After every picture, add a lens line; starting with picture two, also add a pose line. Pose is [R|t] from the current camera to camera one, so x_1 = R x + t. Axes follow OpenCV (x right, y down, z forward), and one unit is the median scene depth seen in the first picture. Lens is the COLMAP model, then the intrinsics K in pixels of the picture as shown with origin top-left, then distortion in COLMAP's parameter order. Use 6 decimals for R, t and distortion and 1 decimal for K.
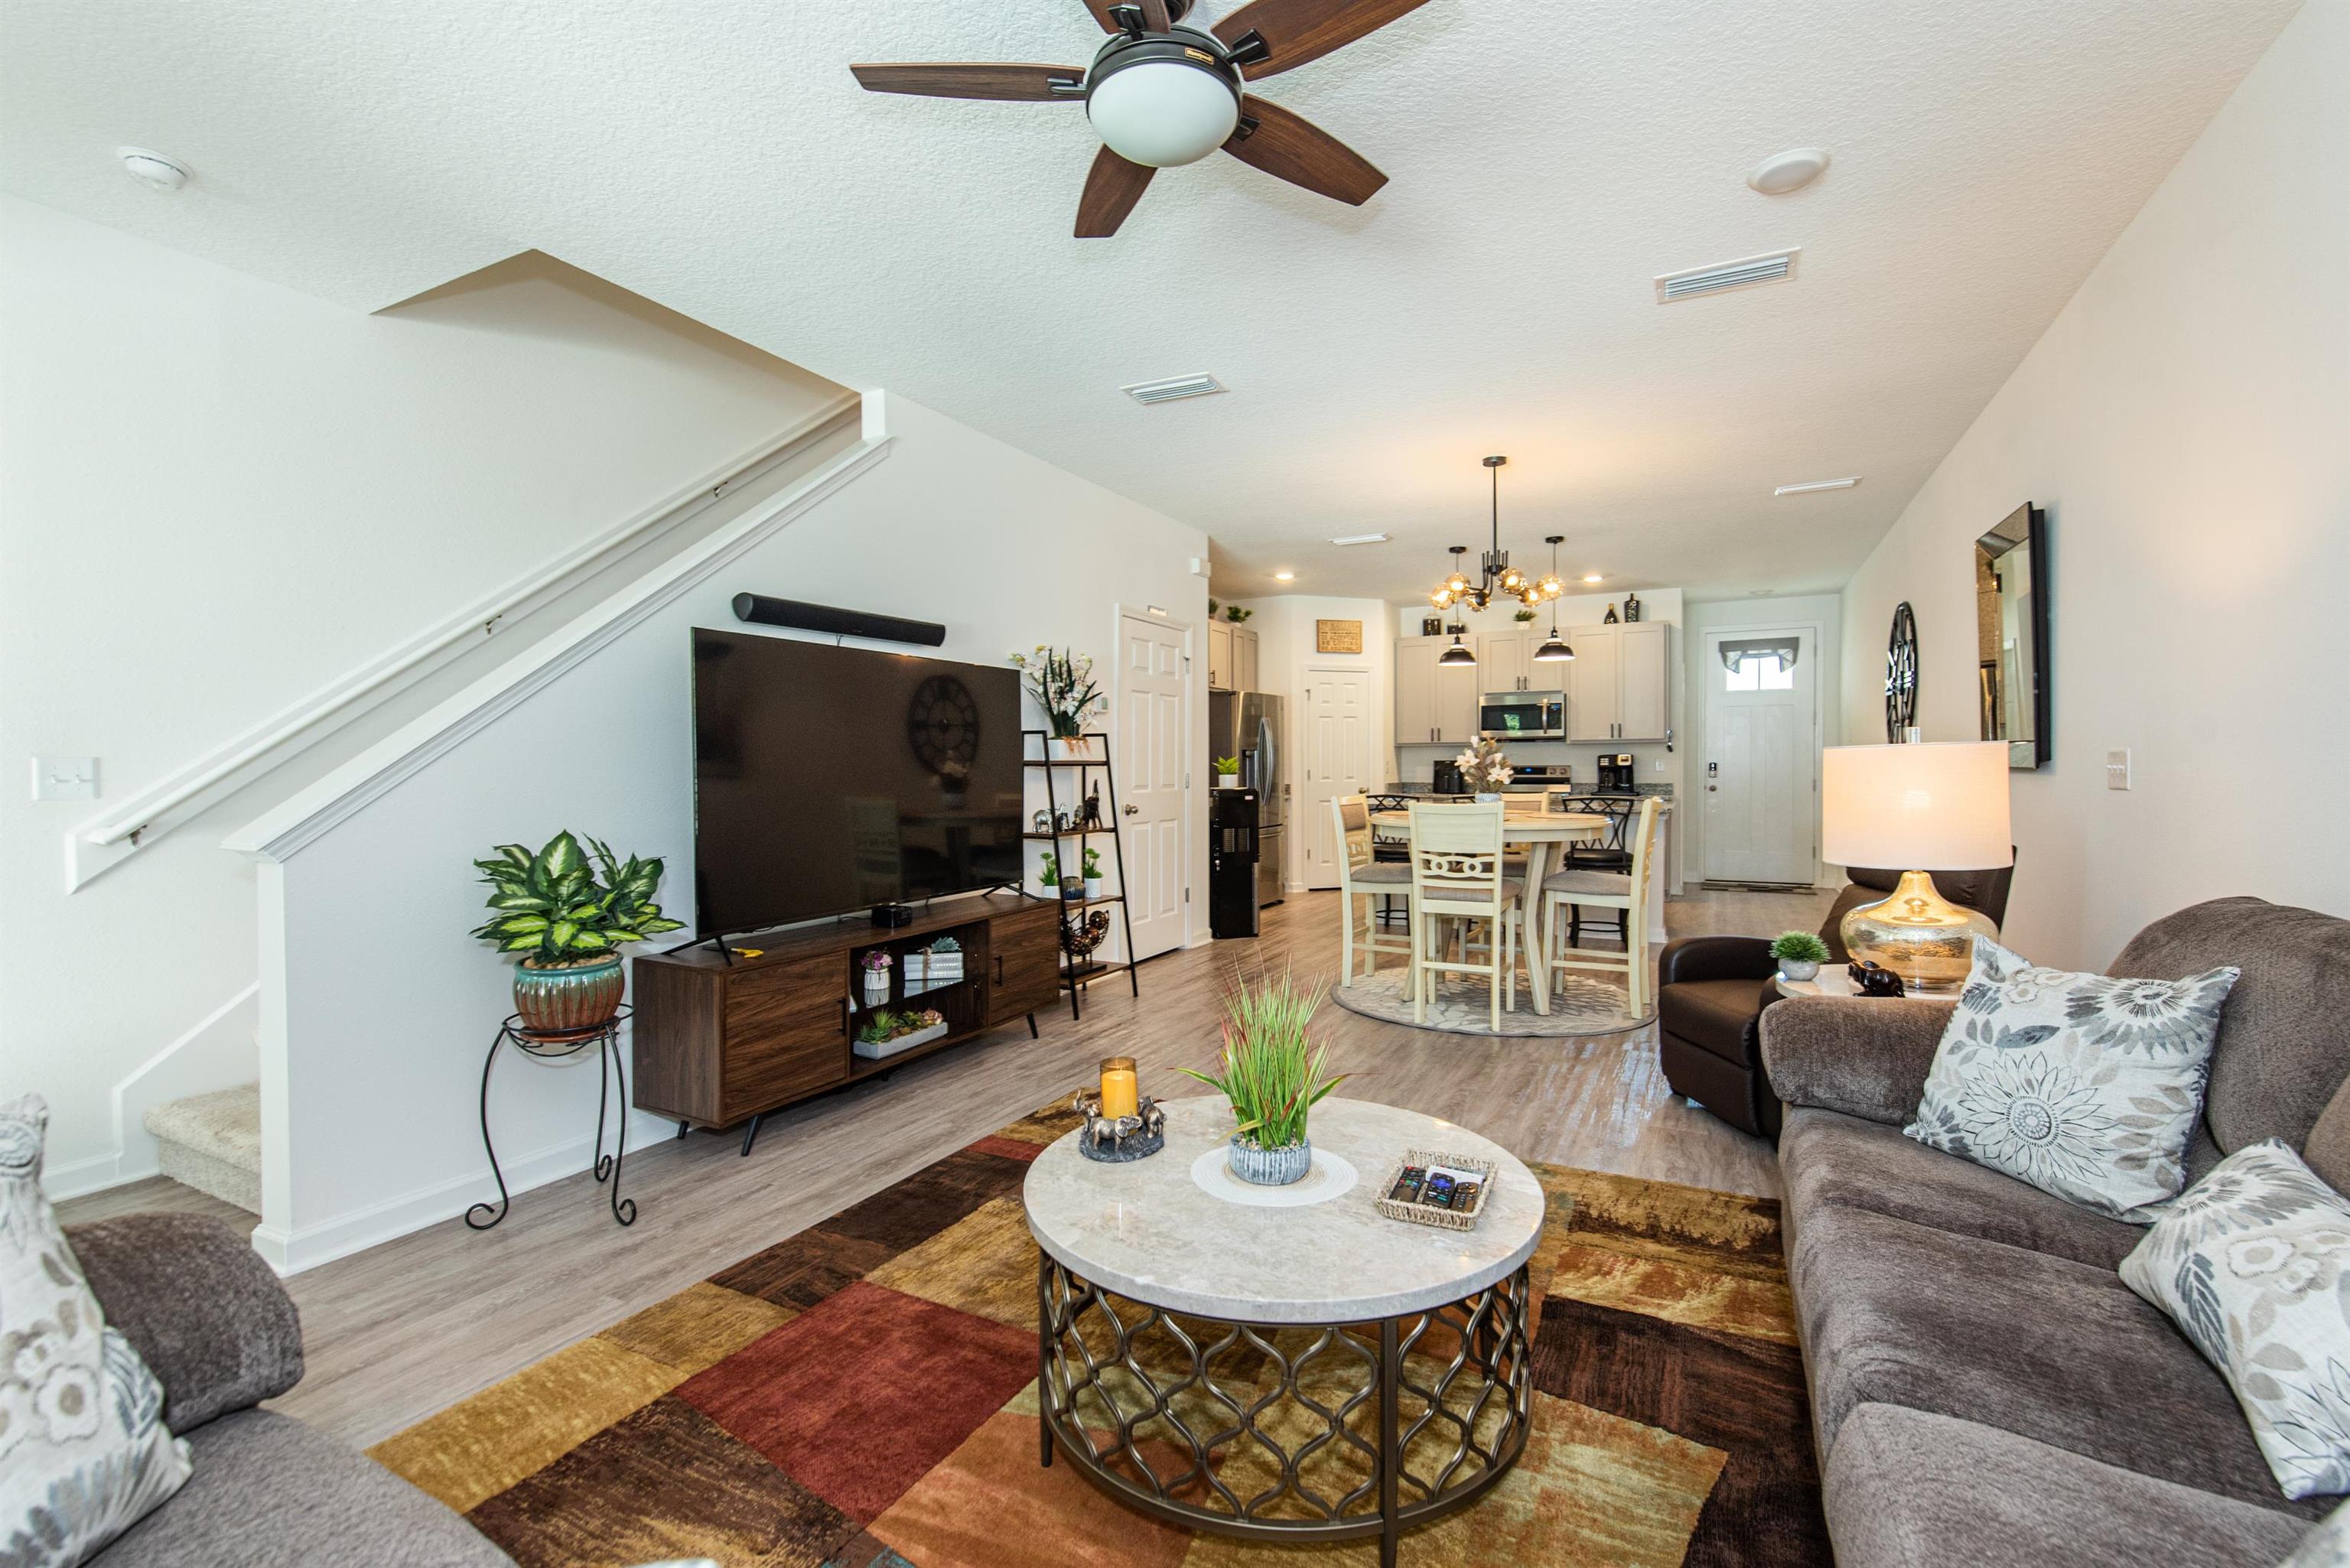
lens RADIAL K [[1026.3, 0, 1163.4], [0, 1026.3, 782.0], [0, 0, 1]] dist [-0.000088, 0.000476]
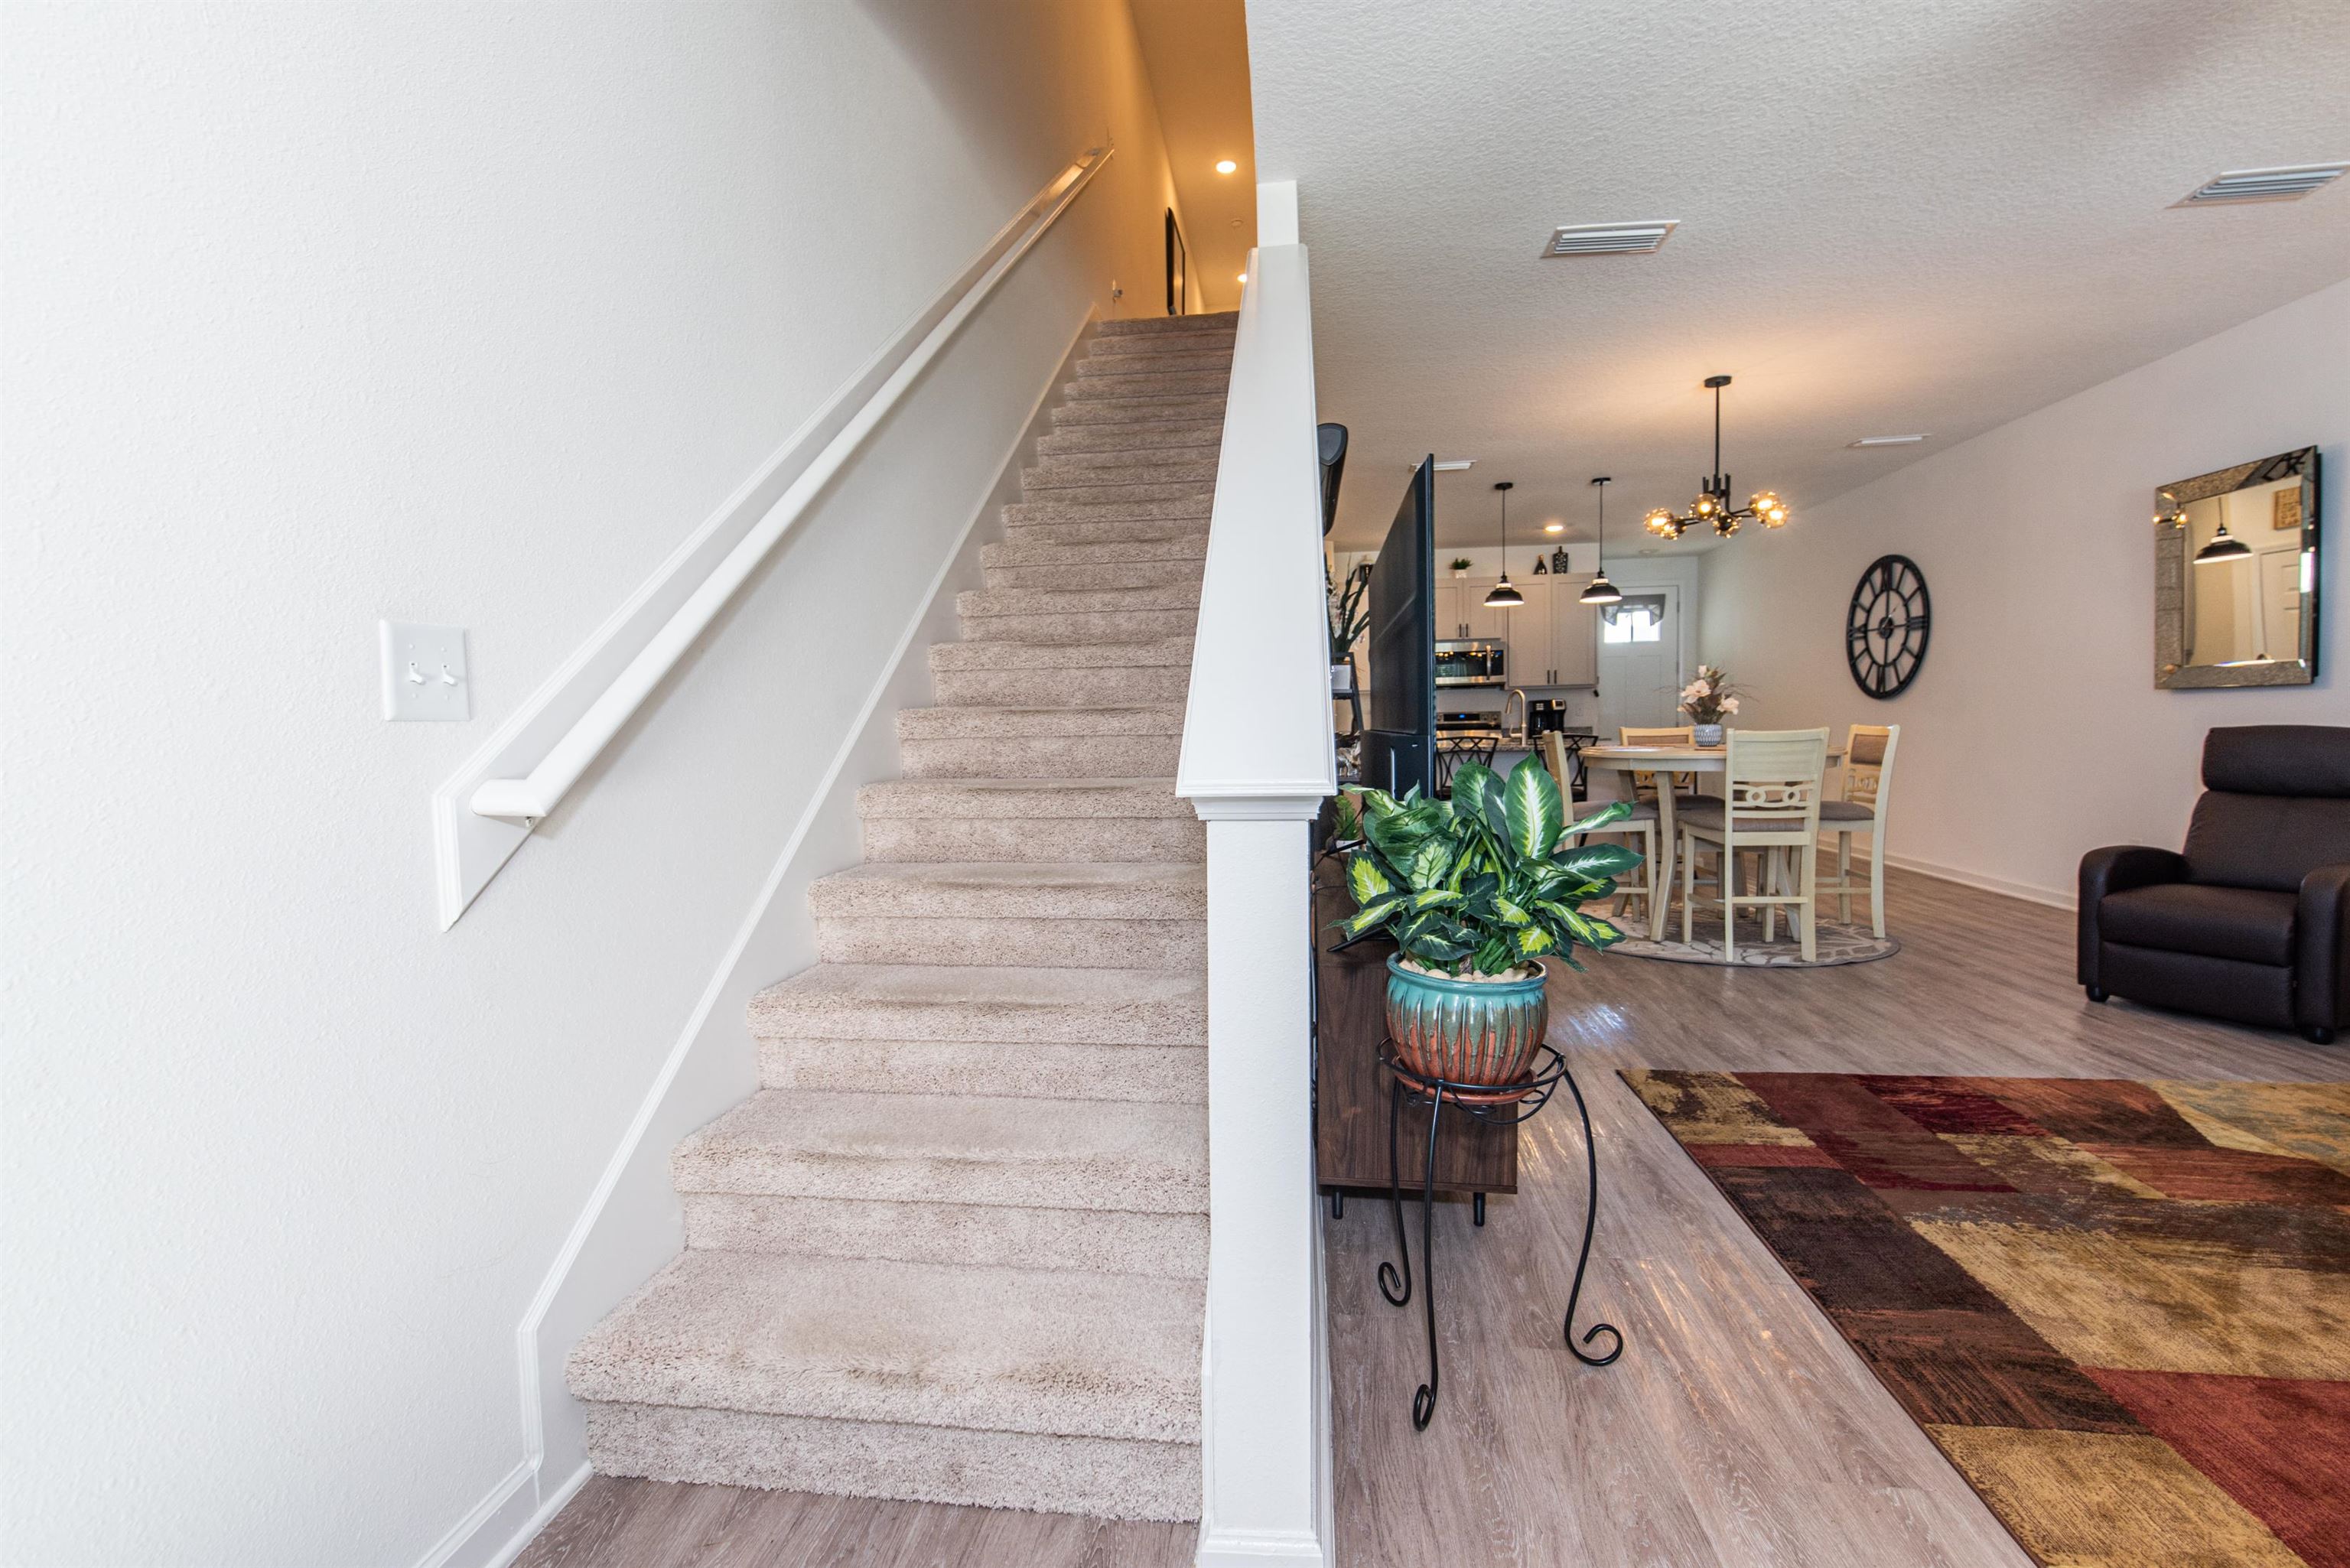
lens RADIAL K [[1026.3, 0, 1166.6], [0, 1026.3, 784.1], [0, 0, 1]] dist [-0.000088, 0.000476]
pose [[0.936927, -0.033305, 0.347934, -0.581576], [0.021427, 0.999051, 0.037932, 0.022277], [-0.348867, -0.028084, 0.936751, 0.295197]]
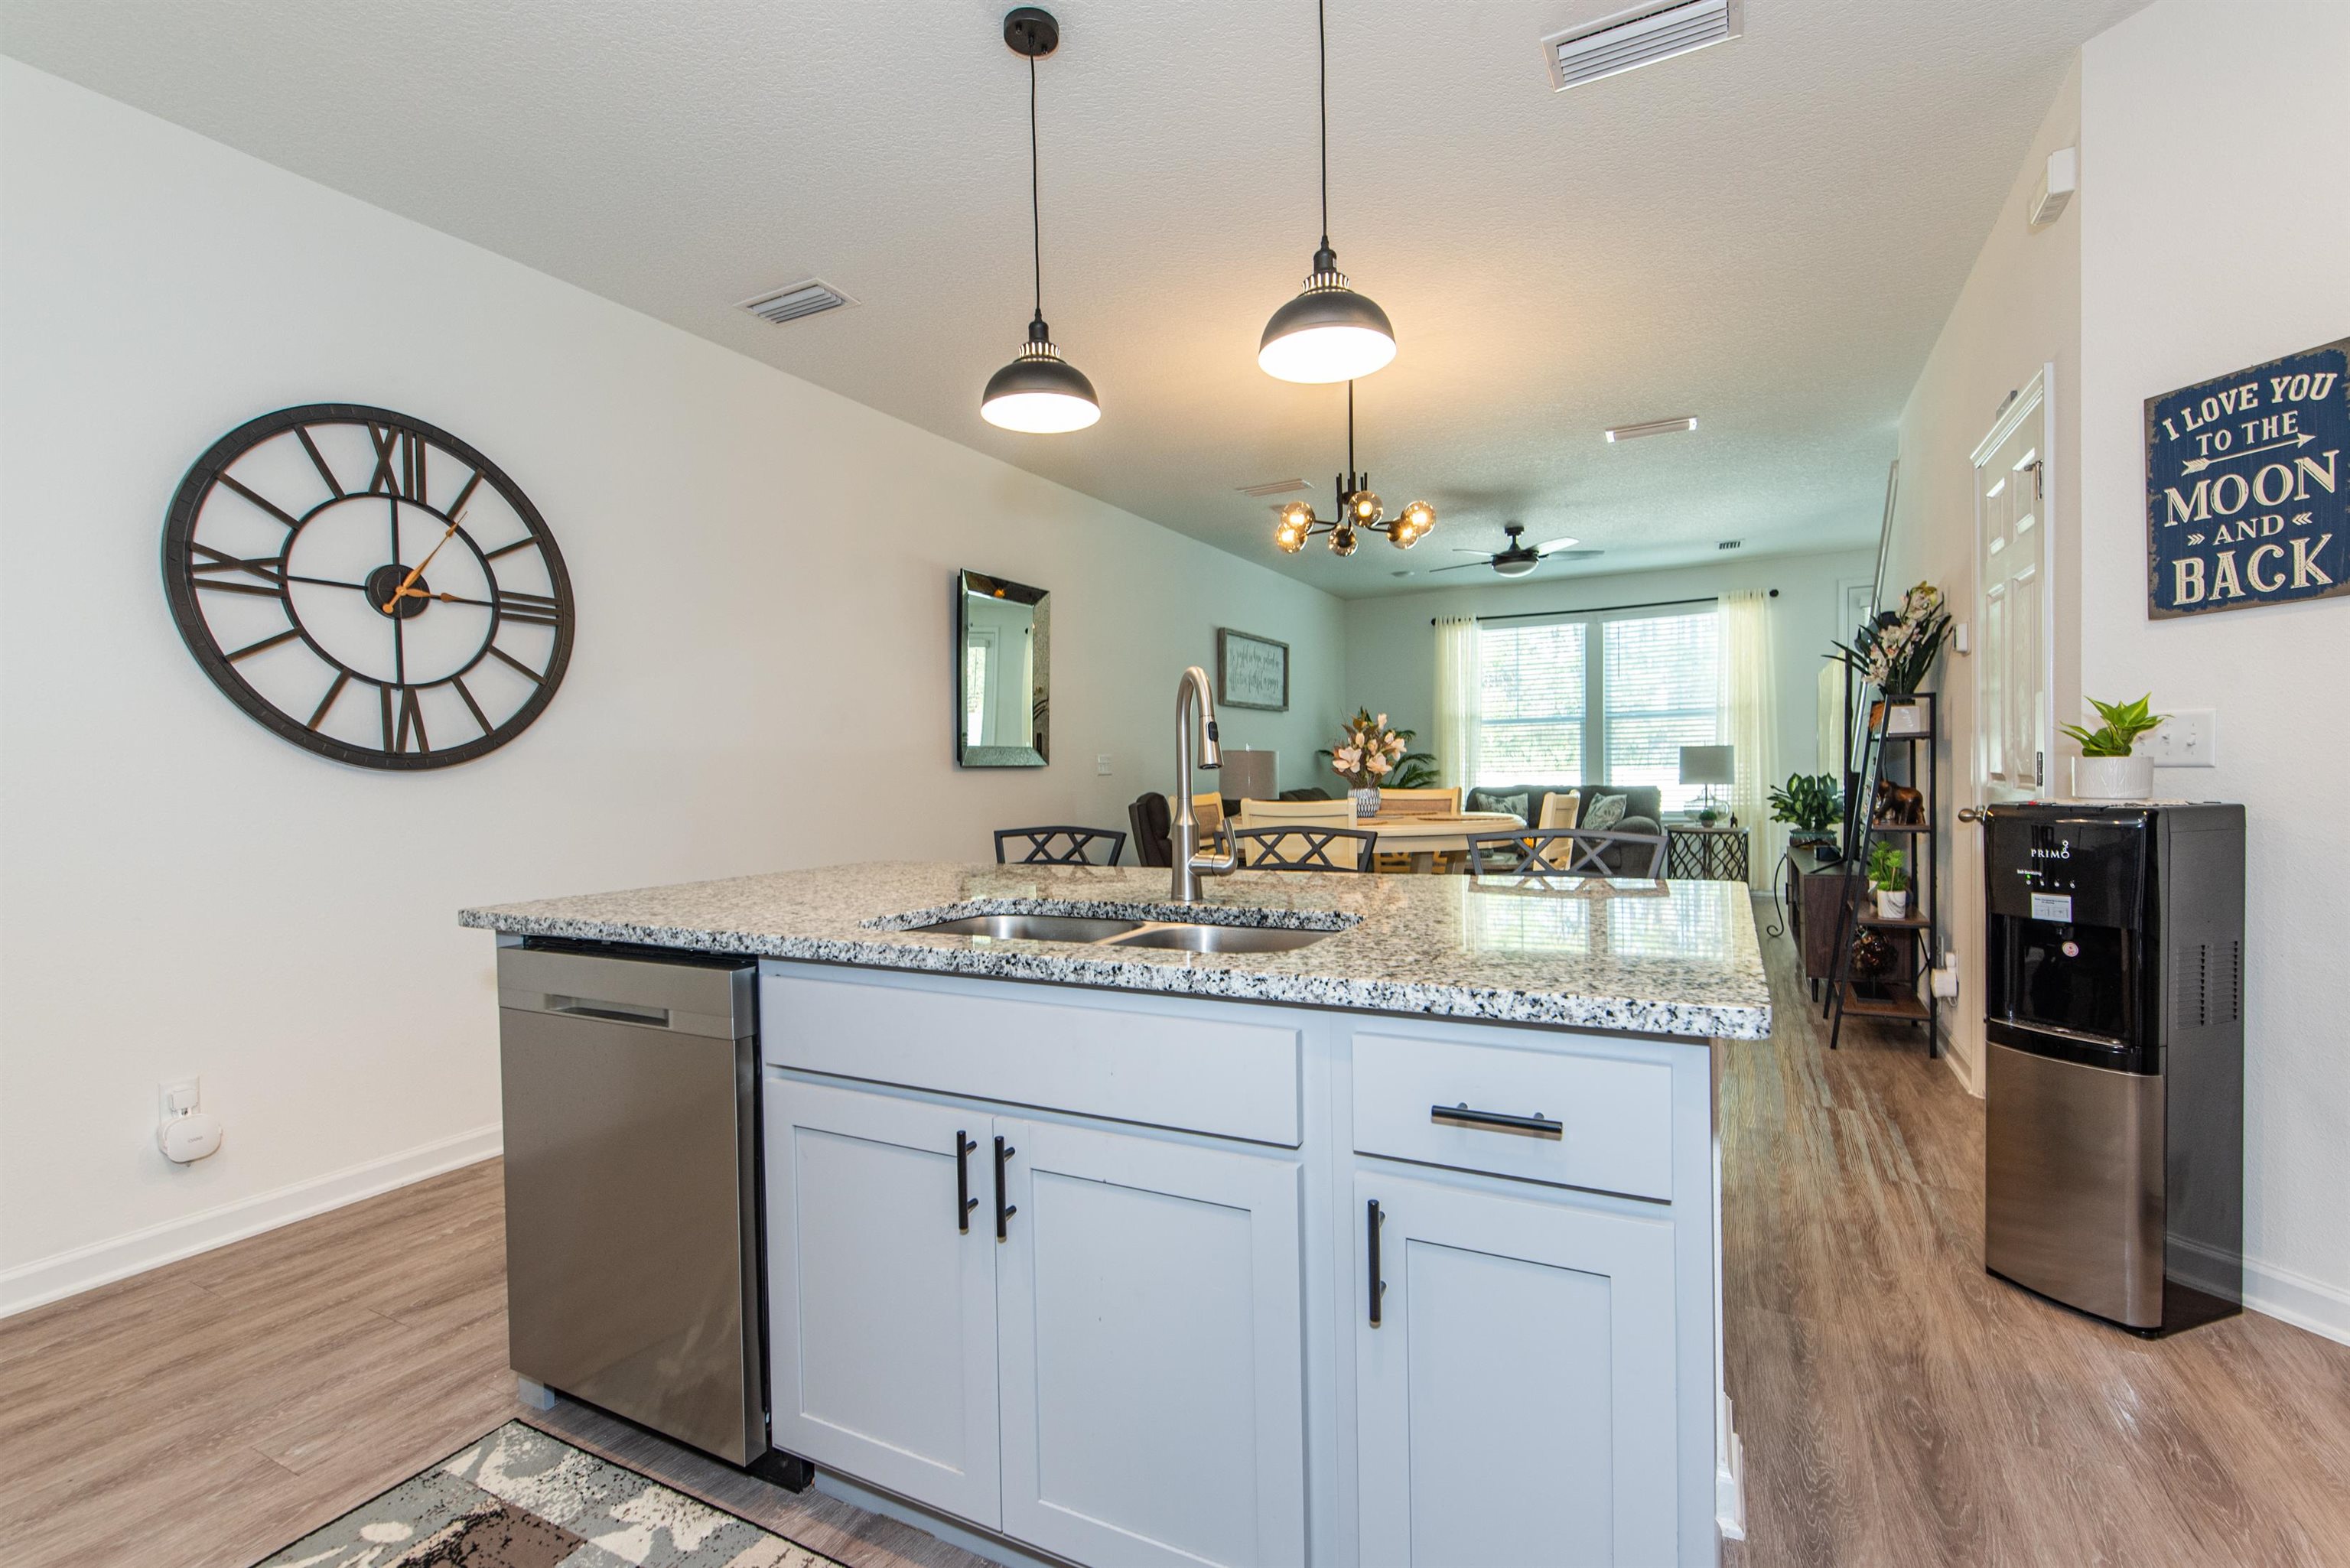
lens RADIAL K [[1026.3, 0, 1171.1], [0, 1026.3, 799.5], [0, 0, 1]] dist [-0.000088, 0.000476]
pose [[-0.999699, 0.022660, 0.009449, 0.514018], [0.023089, 0.998581, 0.047990, -0.023980], [-0.008348, 0.048193, -0.998803, 2.014658]]
